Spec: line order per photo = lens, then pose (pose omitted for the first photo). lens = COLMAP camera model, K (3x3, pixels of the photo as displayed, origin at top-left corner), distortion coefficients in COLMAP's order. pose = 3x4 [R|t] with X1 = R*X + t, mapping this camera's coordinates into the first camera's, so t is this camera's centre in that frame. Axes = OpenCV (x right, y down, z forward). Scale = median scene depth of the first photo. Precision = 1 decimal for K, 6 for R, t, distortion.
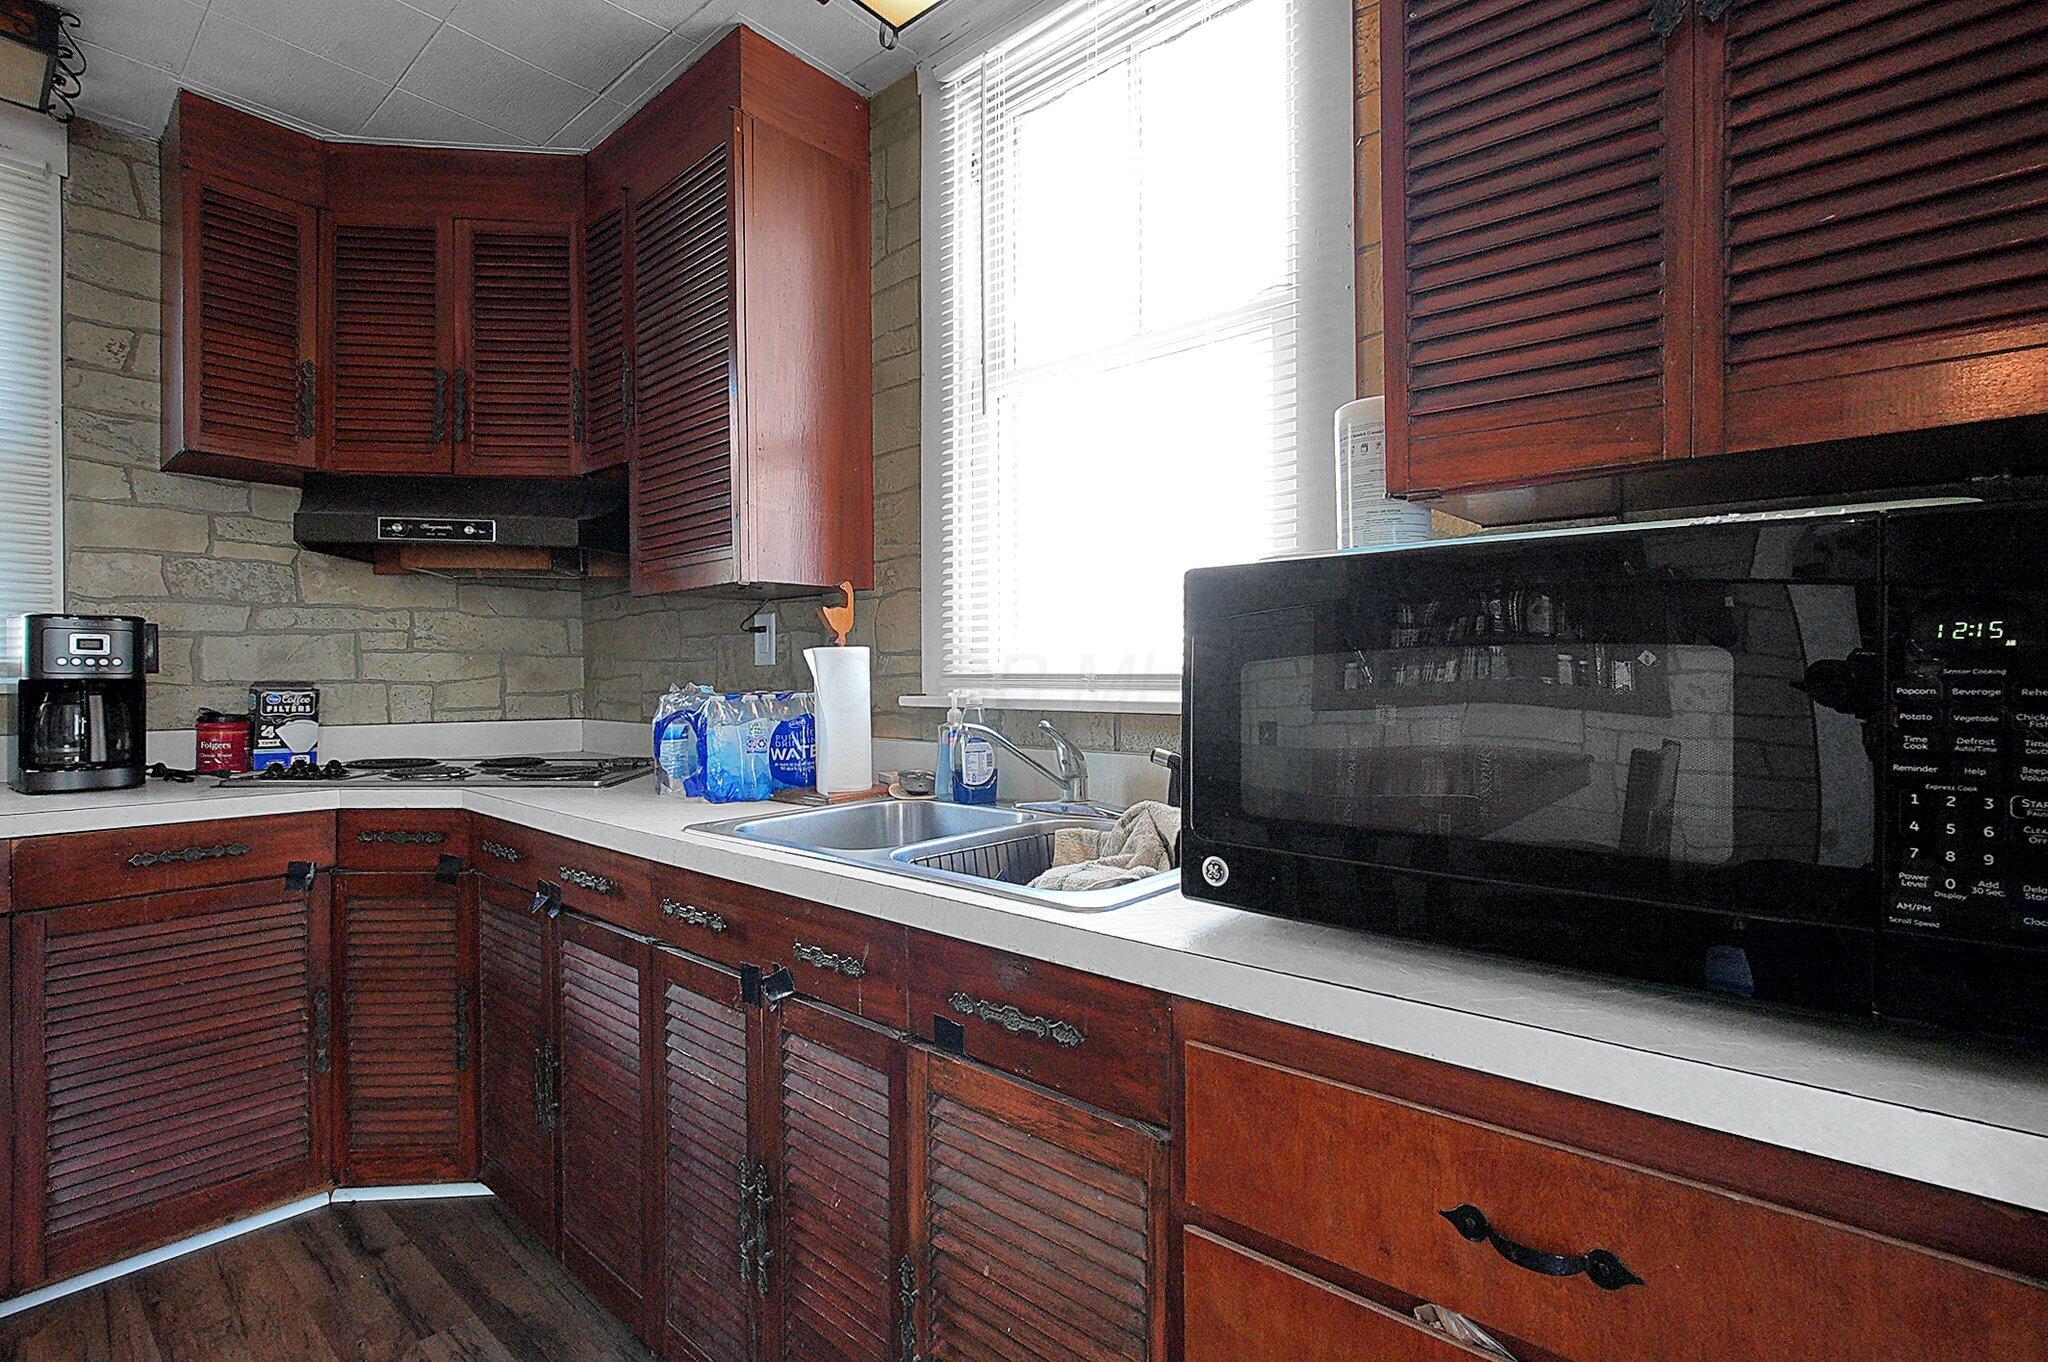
lens RADIAL K [[968.1, 0, 1021.9], [0, 968.1, 677.6], [0, 0, 1]] dist [-0.011926, 0.000157]
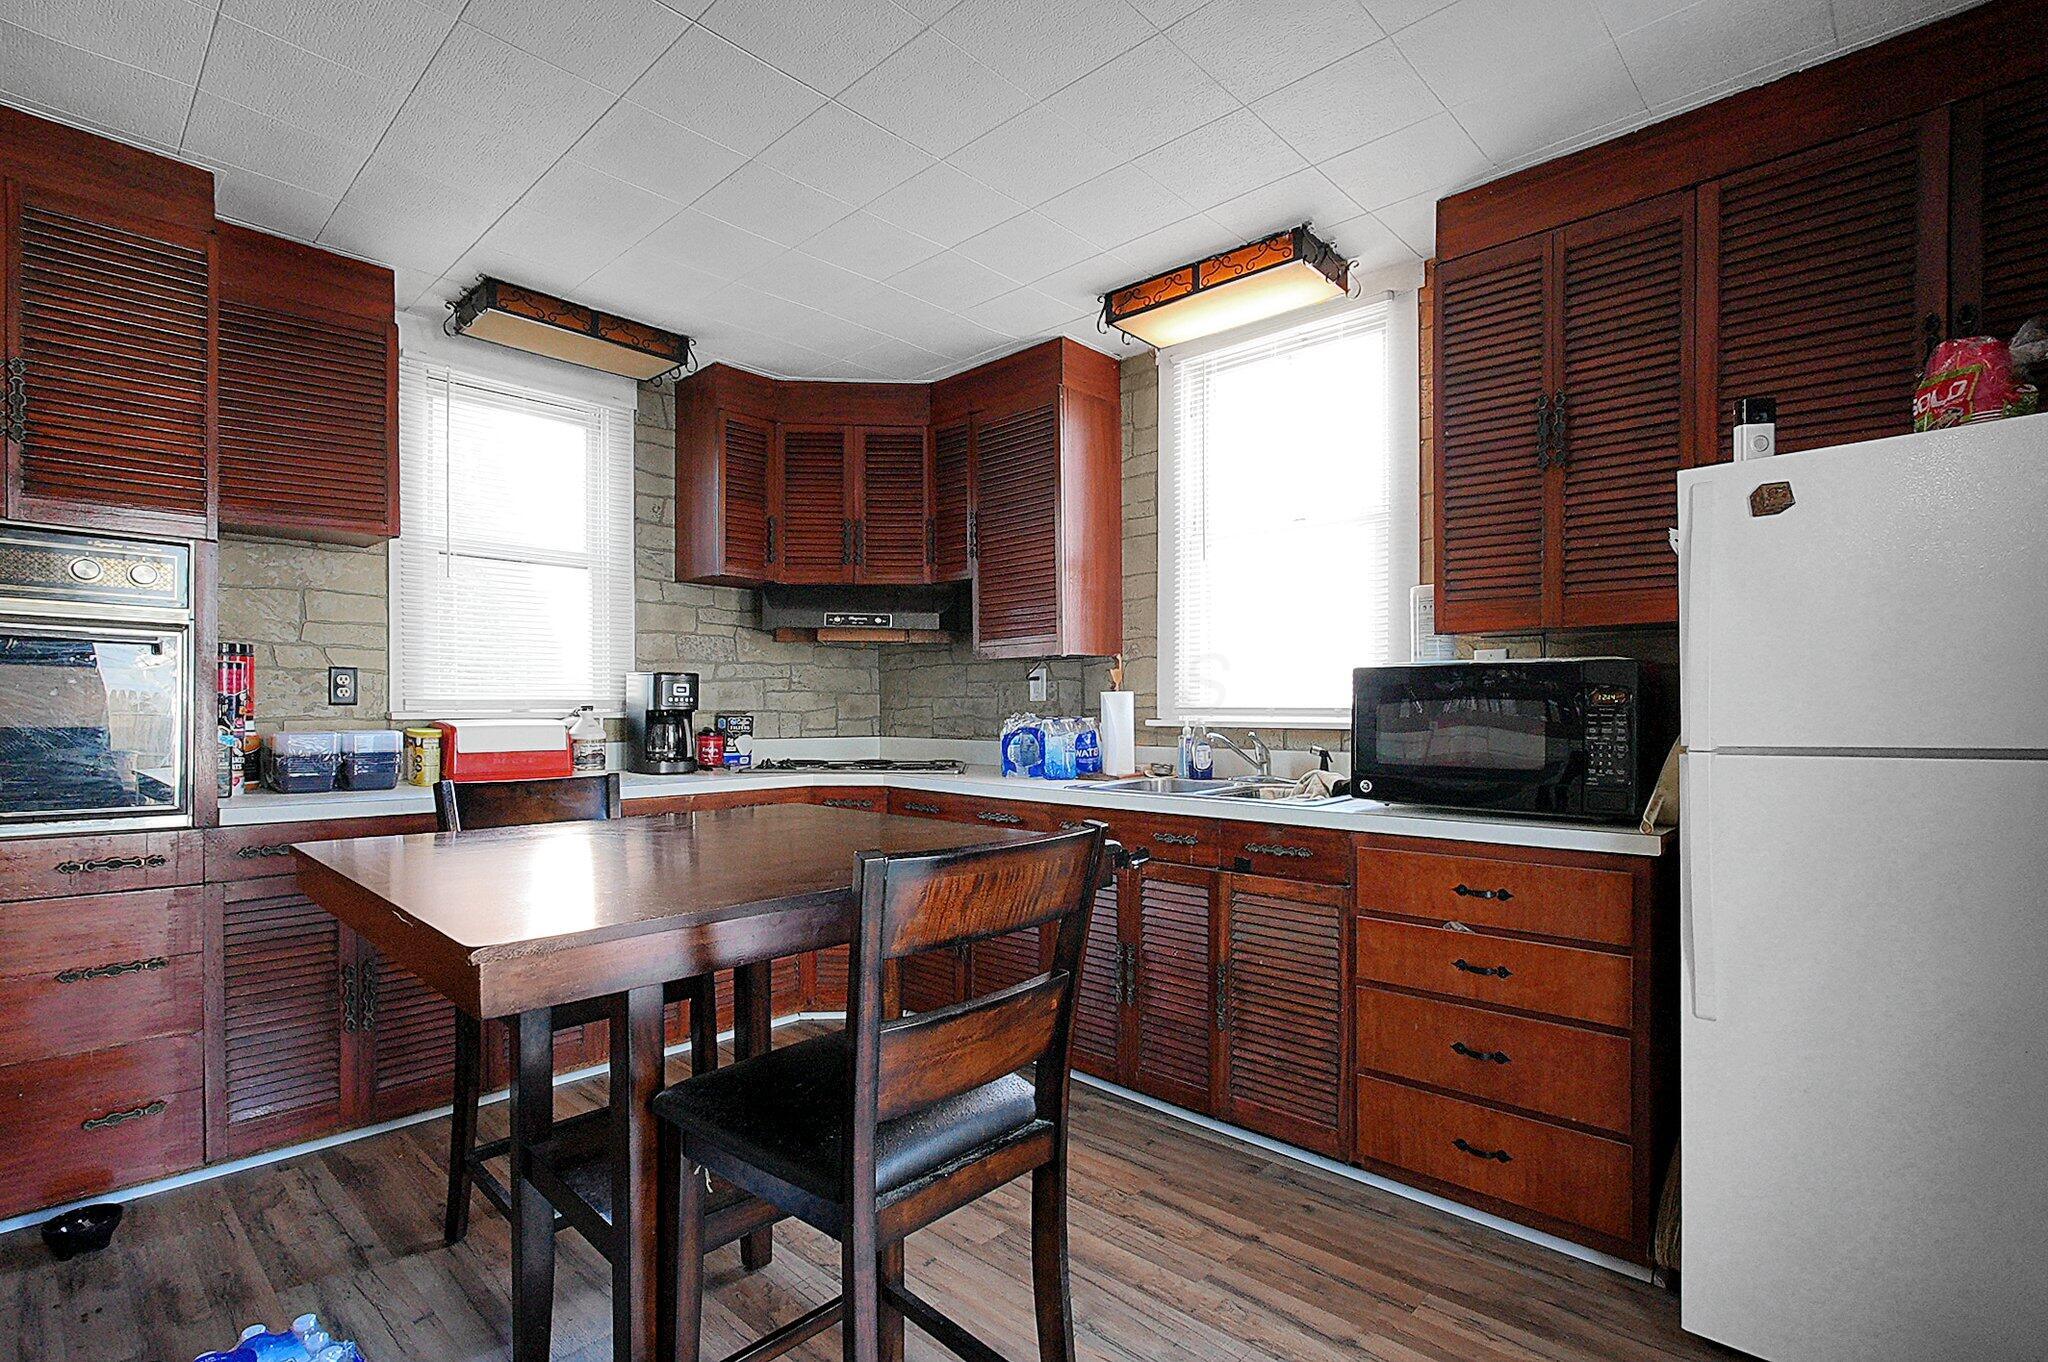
lens RADIAL K [[968.1, 0, 1027.5], [0, 968.1, 713.4], [0, 0, 1]] dist [-0.011926, 0.000157]
pose [[0.999196, 0.000989, -0.040080, -0.278791], [-0.000710, 0.999975, 0.006972, -0.004355], [0.040086, -0.006938, 0.999172, -0.747706]]
